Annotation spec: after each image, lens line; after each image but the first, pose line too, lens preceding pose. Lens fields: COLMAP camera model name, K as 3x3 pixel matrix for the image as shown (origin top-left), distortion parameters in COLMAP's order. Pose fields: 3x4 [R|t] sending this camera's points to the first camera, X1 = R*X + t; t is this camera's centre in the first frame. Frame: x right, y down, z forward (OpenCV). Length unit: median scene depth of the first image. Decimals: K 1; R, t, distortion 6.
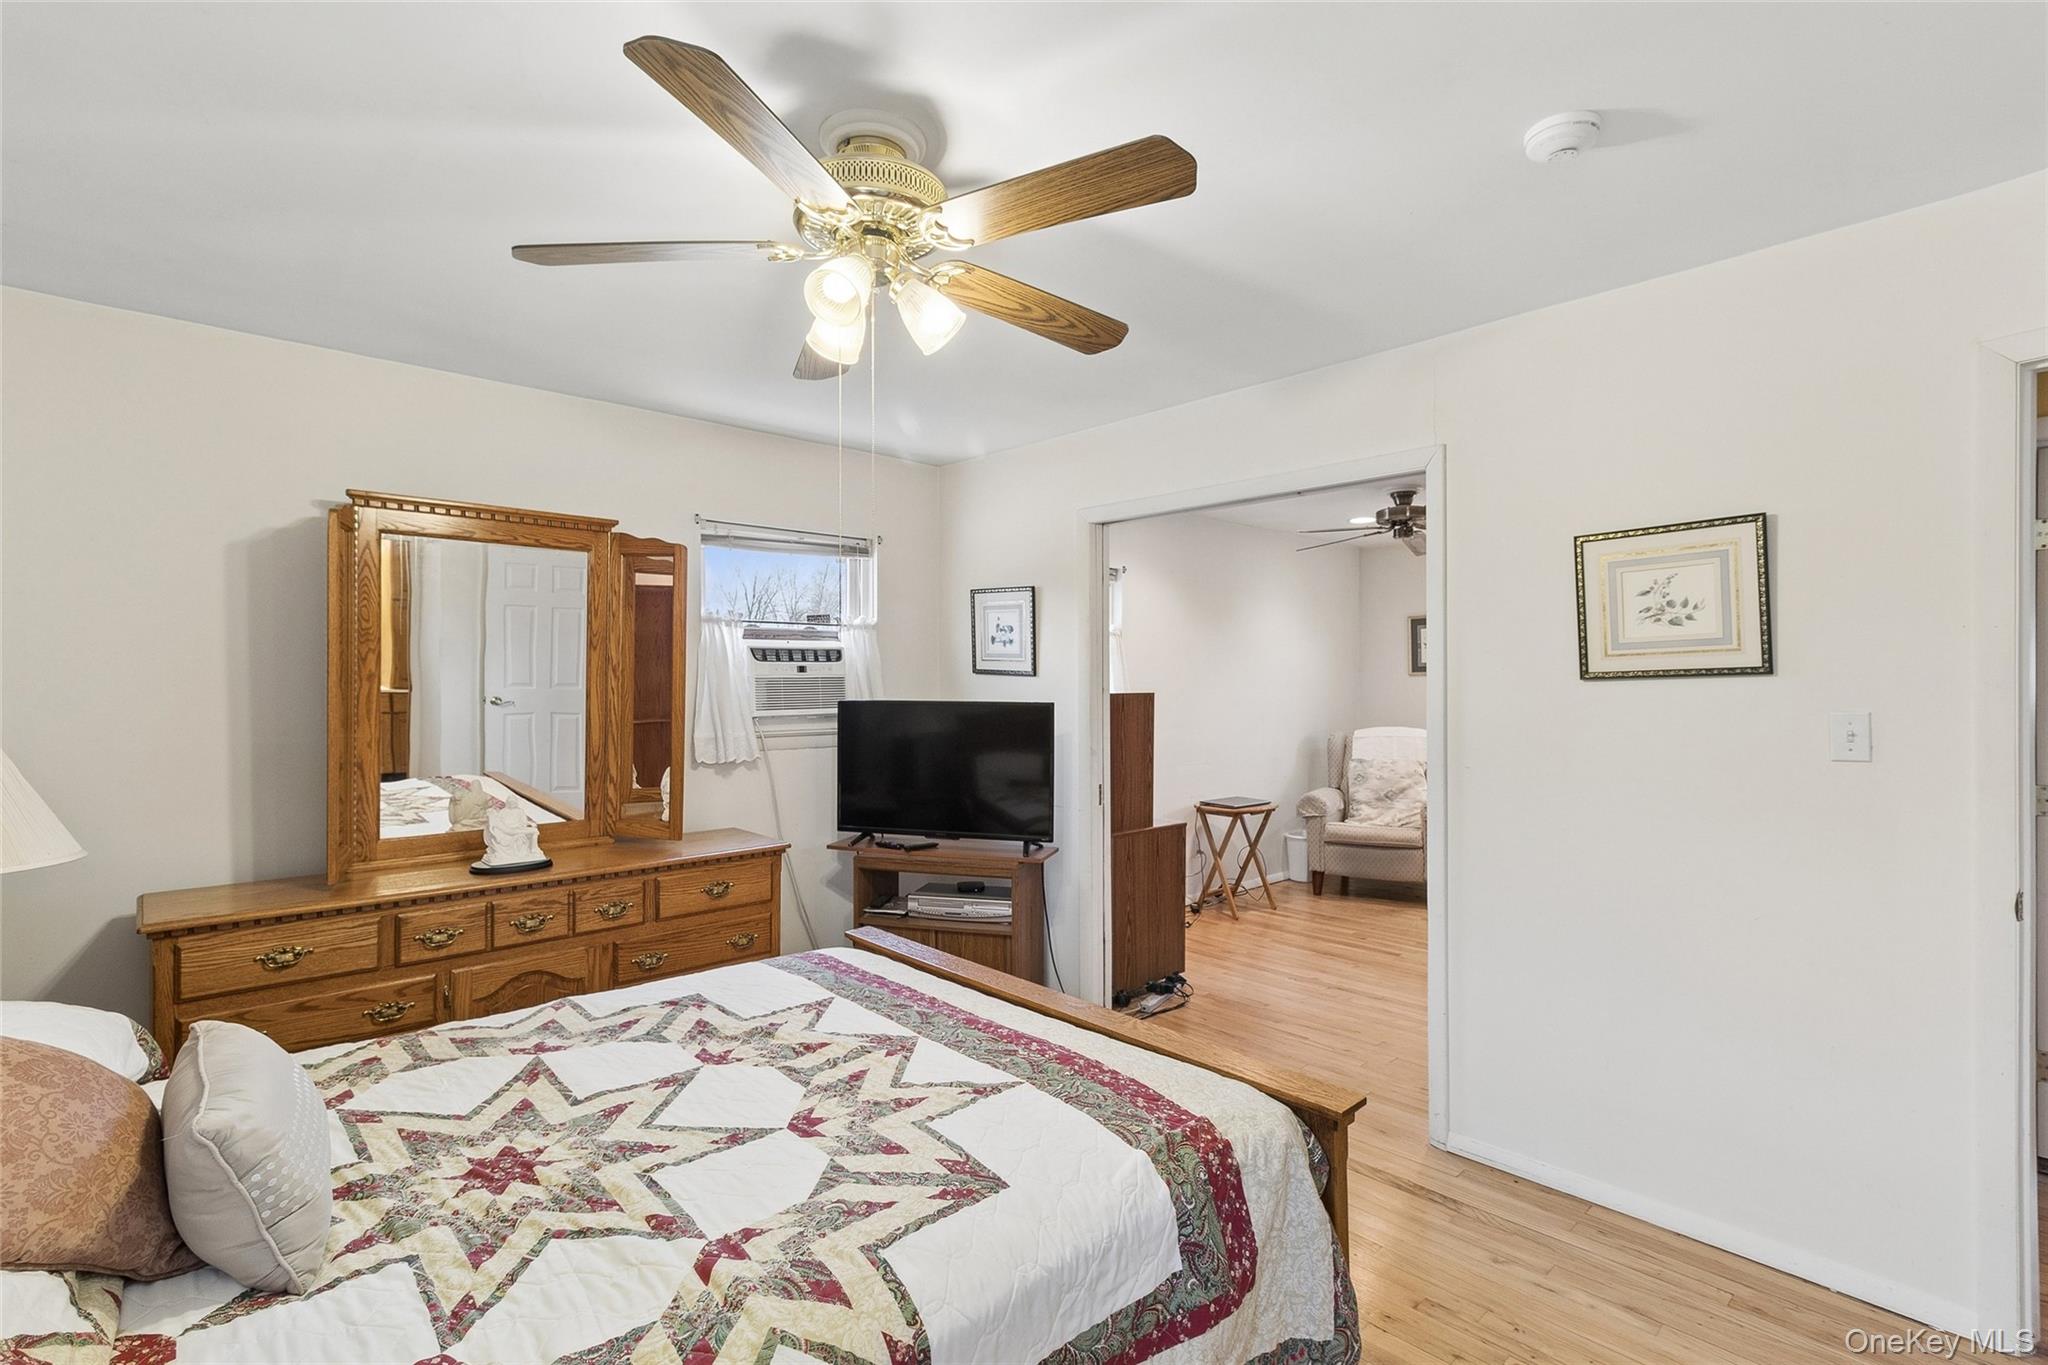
lens RADIAL K [[955.3, 0, 1021.6], [0, 955.3, 683.8], [0, 0, 1]] dist [0.000198, 0.001024]
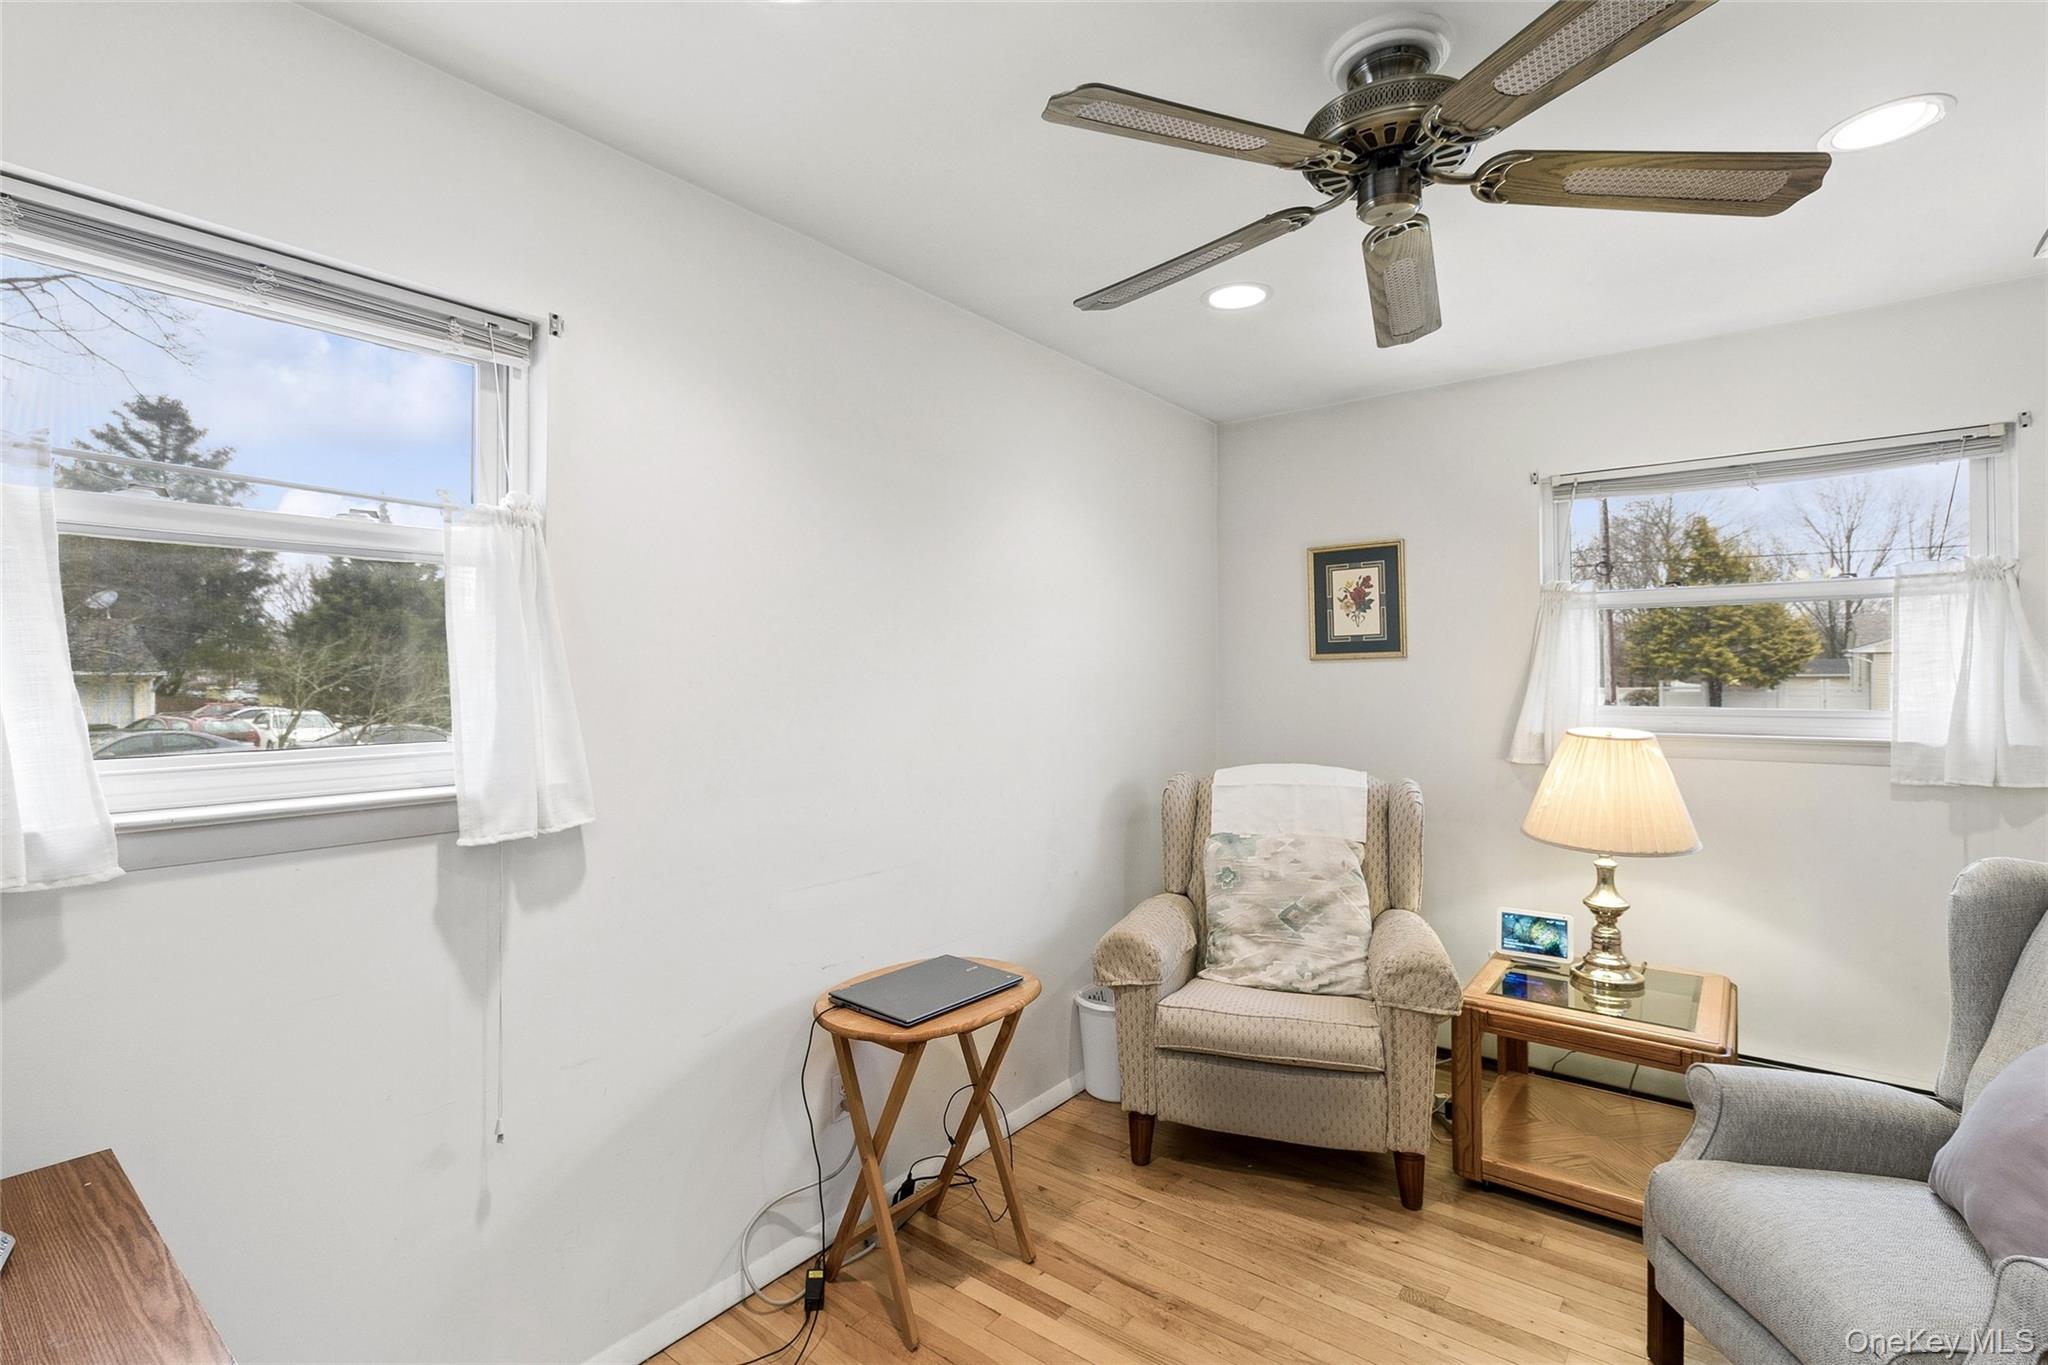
lens RADIAL K [[955.3, 0, 1021.5], [0, 955.3, 678.6], [0, 0, 1]] dist [0.000198, 0.001024]
pose [[0.986886, -0.003563, 0.161379, 0.183349], [0.003834, 0.999992, -0.001363, 0.001788], [-0.161373, 0.001964, 0.986891, 0.567943]]
